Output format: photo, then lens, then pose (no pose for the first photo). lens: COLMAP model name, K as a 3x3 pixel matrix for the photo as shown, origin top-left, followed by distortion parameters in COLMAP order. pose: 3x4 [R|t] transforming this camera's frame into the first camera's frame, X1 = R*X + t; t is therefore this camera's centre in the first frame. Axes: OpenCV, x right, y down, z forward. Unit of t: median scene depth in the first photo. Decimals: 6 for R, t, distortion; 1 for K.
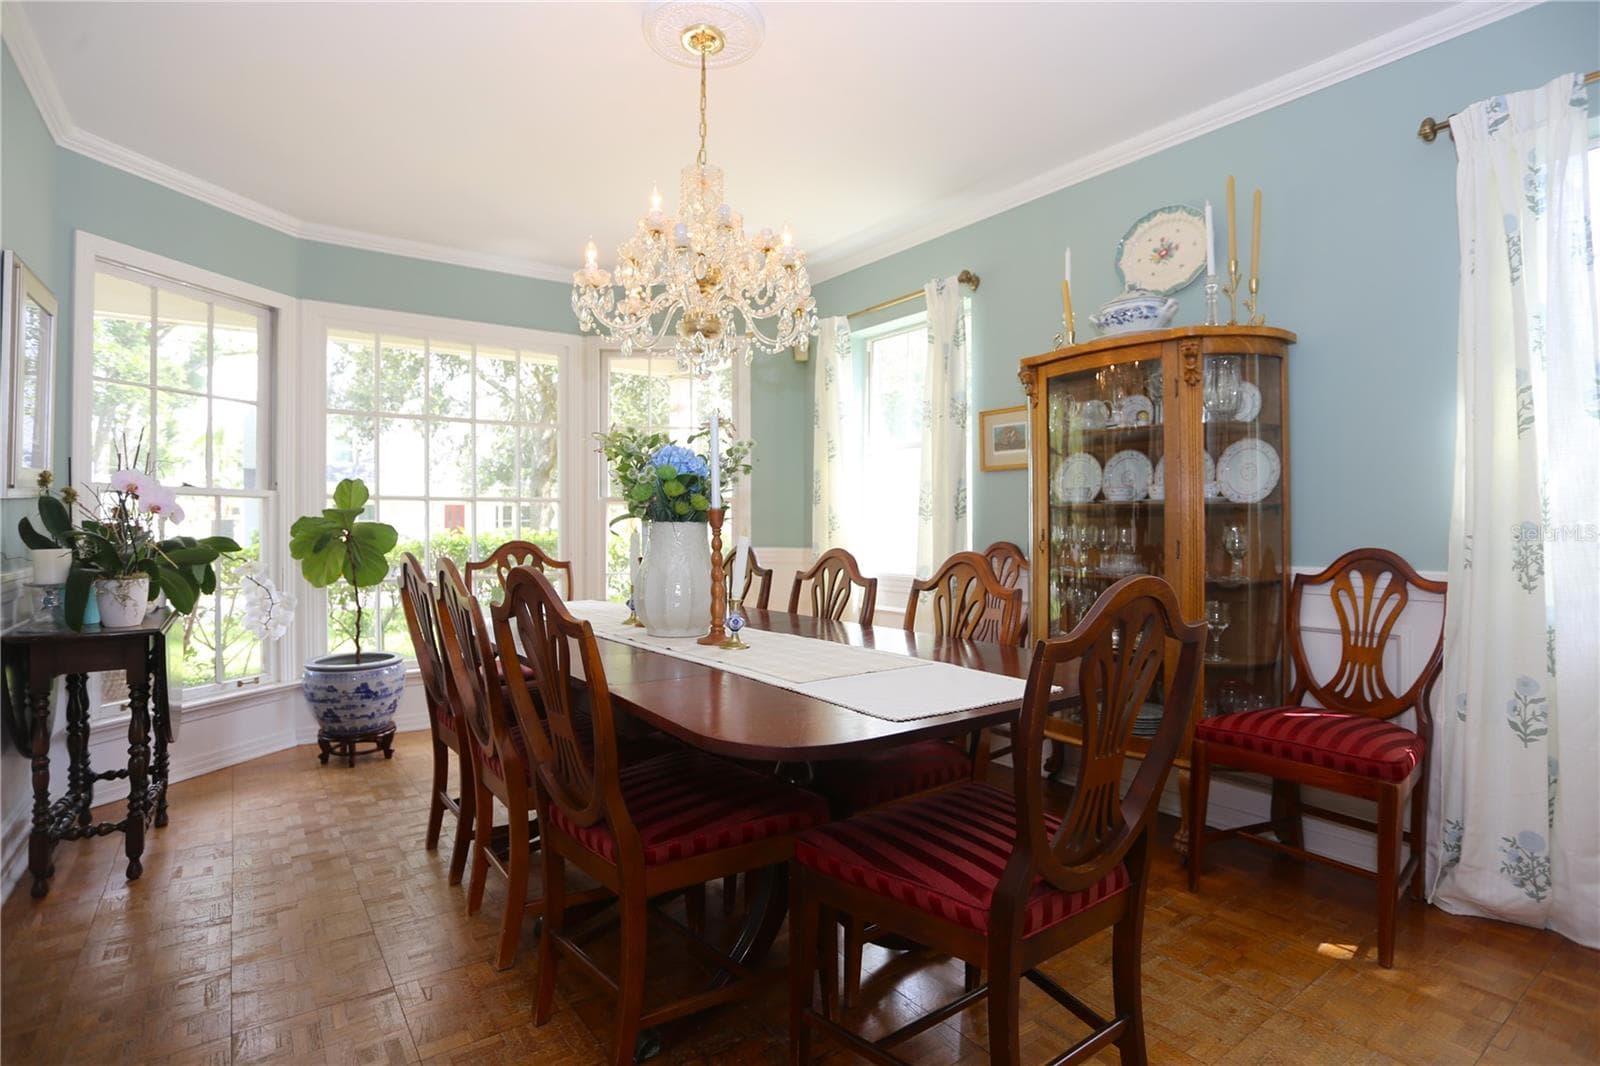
lens RADIAL K [[789.7, 0, 800.0], [0, 789.7, 533.0], [0, 0, 1]] dist [-0.050108, 0.000409]
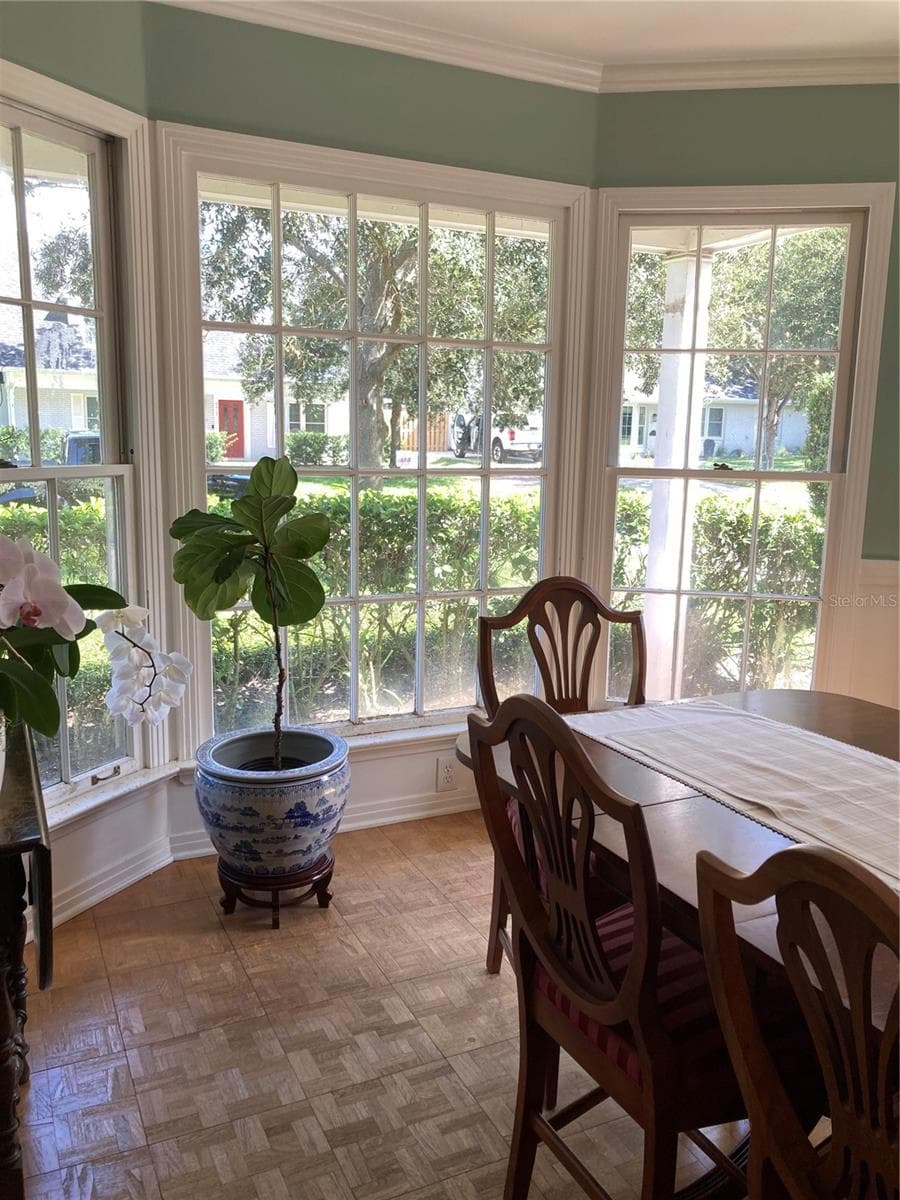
lens RADIAL K [[961.9, 0, 450.0], [0, 961.9, 600.0], [0, 0, 1]] dist [0.032137, -0.002547]
pose [[0.984616, 0.054369, -0.166061, -0.326218], [-0.024955, 0.984372, 0.174324, -0.096178], [0.172944, -0.167498, 0.970585, 0.311965]]
